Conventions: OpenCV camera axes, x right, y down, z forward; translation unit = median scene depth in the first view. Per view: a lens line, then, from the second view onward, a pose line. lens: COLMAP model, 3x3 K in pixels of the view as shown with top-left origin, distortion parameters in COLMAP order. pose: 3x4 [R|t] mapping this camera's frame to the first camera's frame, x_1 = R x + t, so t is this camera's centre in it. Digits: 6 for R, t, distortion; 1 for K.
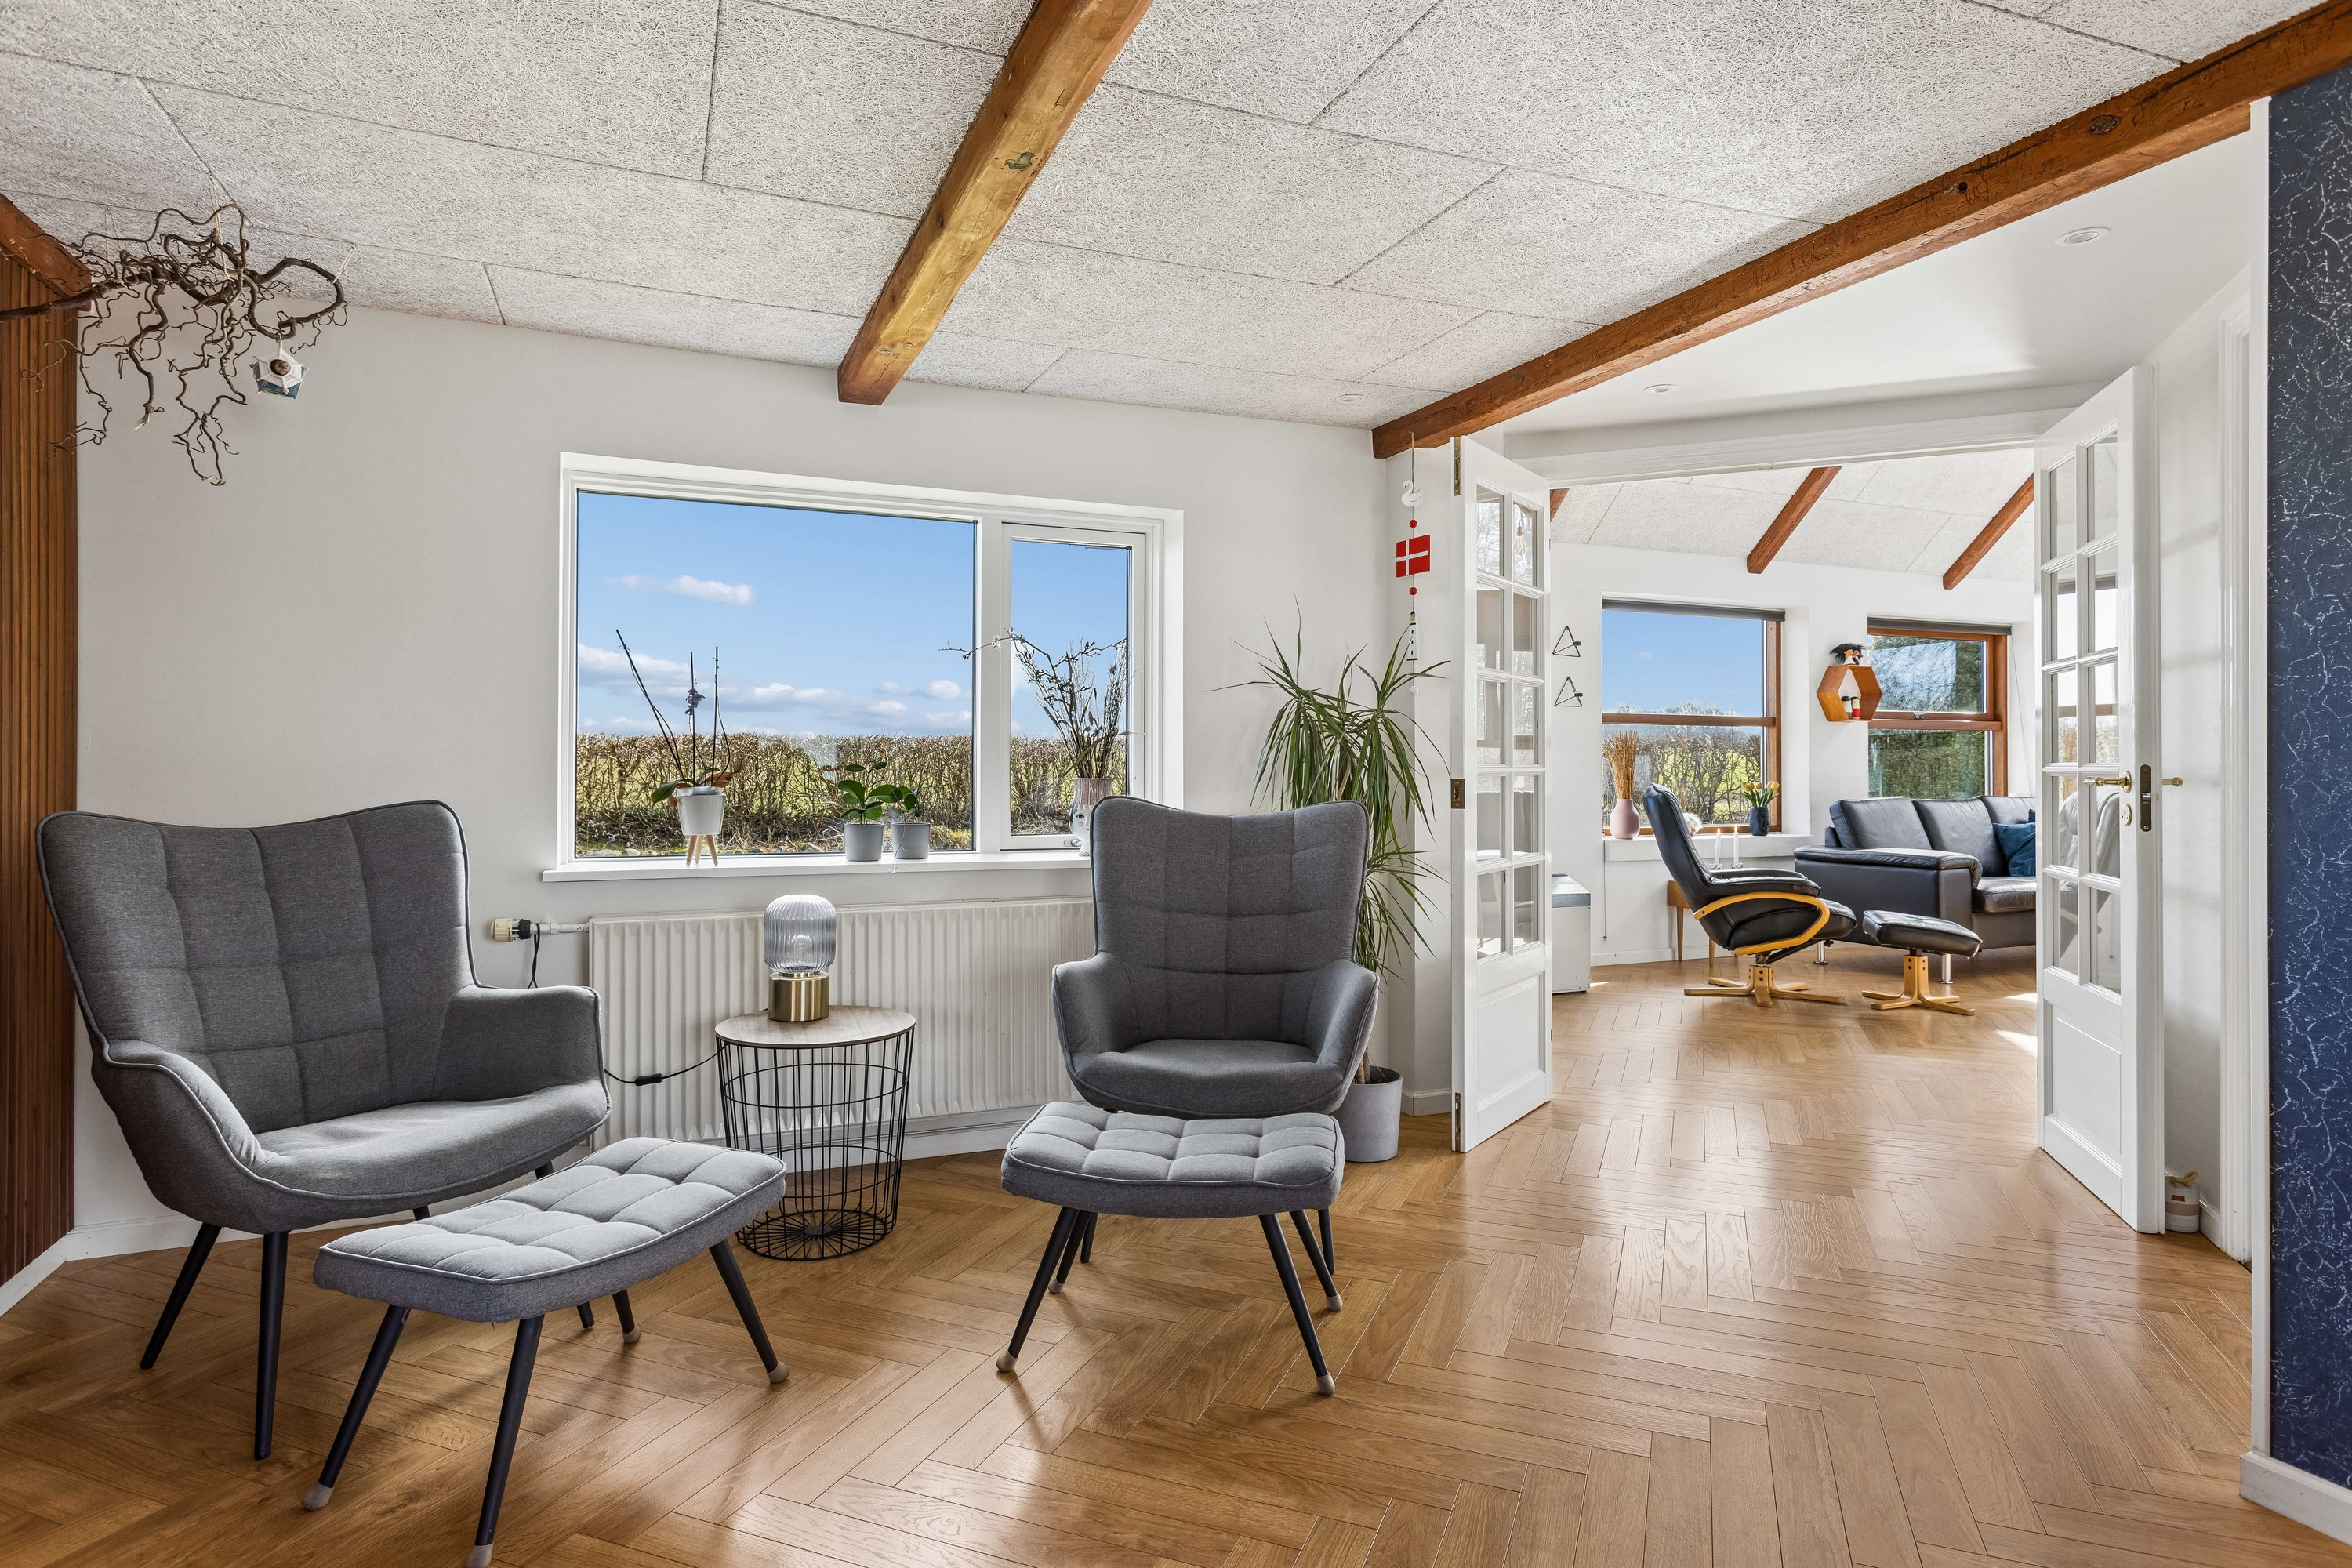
lens RADIAL K [[1315.5, 0, 1174.7], [0, 1315.5, 776.7], [0, 0, 1]] dist [0.000960, 0.000117]
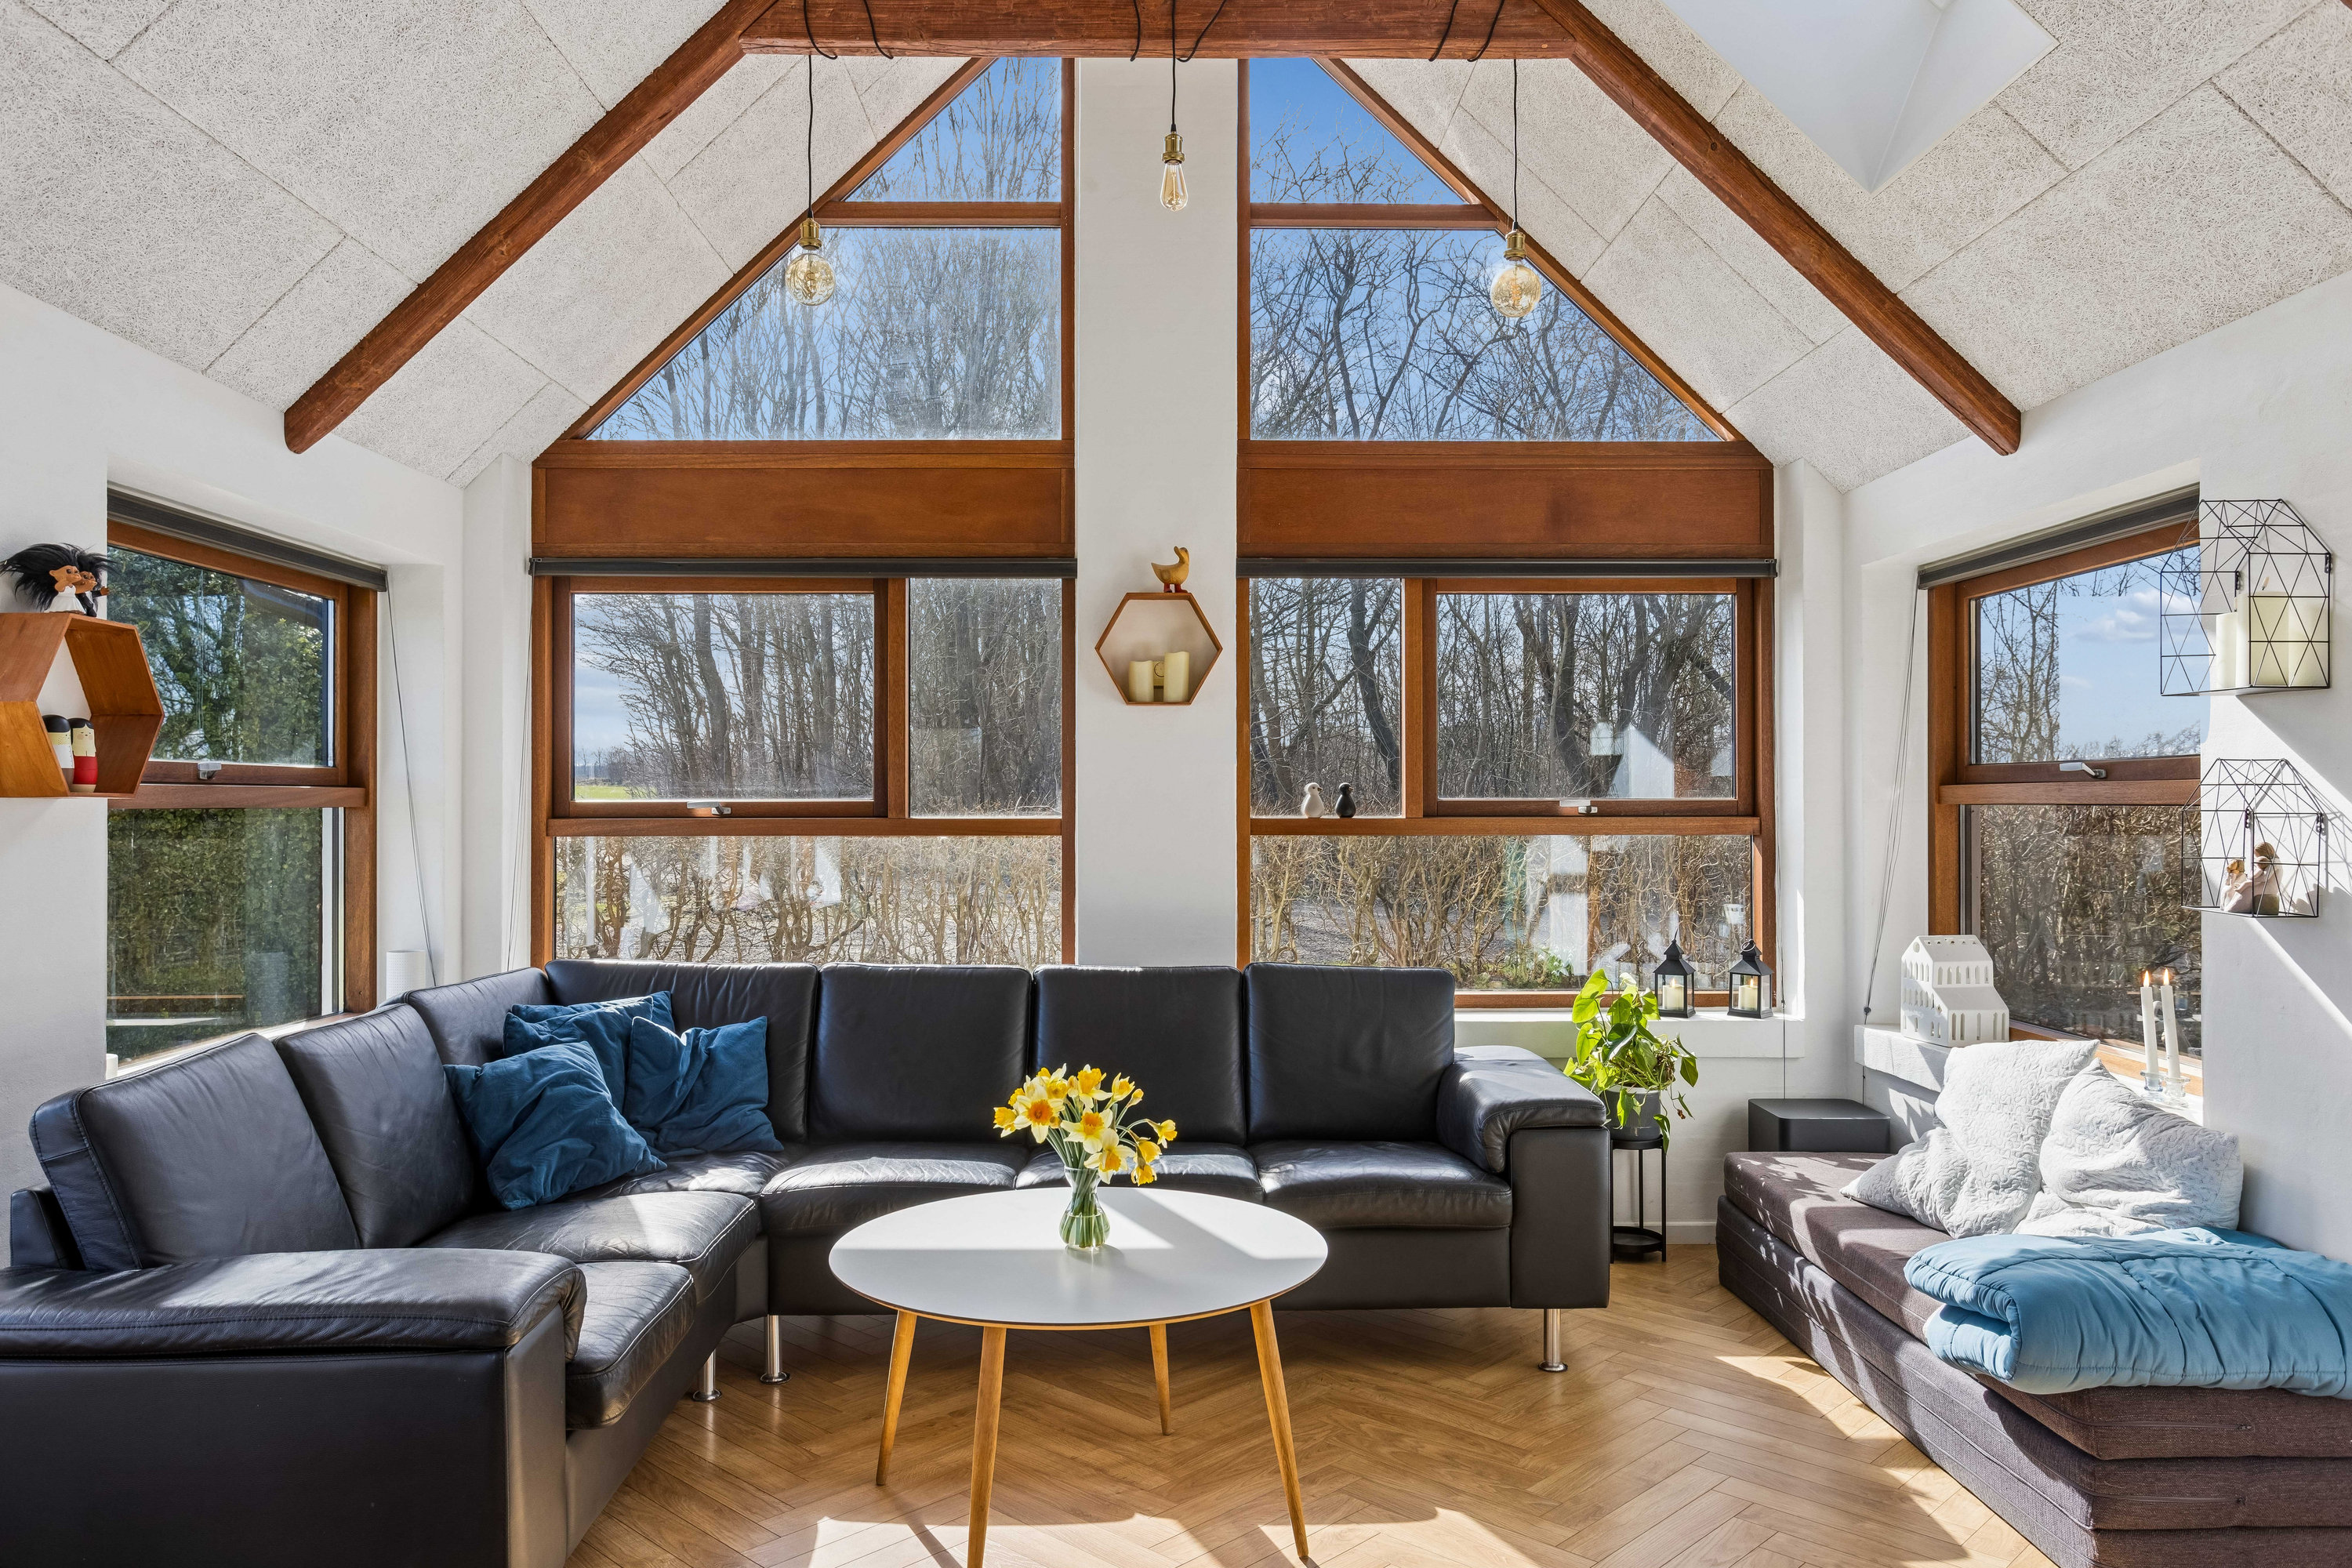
lens RADIAL K [[1635.4, 0, 1176.8], [0, 1635.4, 790.0], [0, 0, 1]] dist [0.005683, 0.003487]
pose [[0.373455, 0.009108, 0.927603, 0.246819], [-0.000732, 0.999954, -0.009524, -0.039404], [-0.927648, 0.002878, 0.373445, 0.598414]]
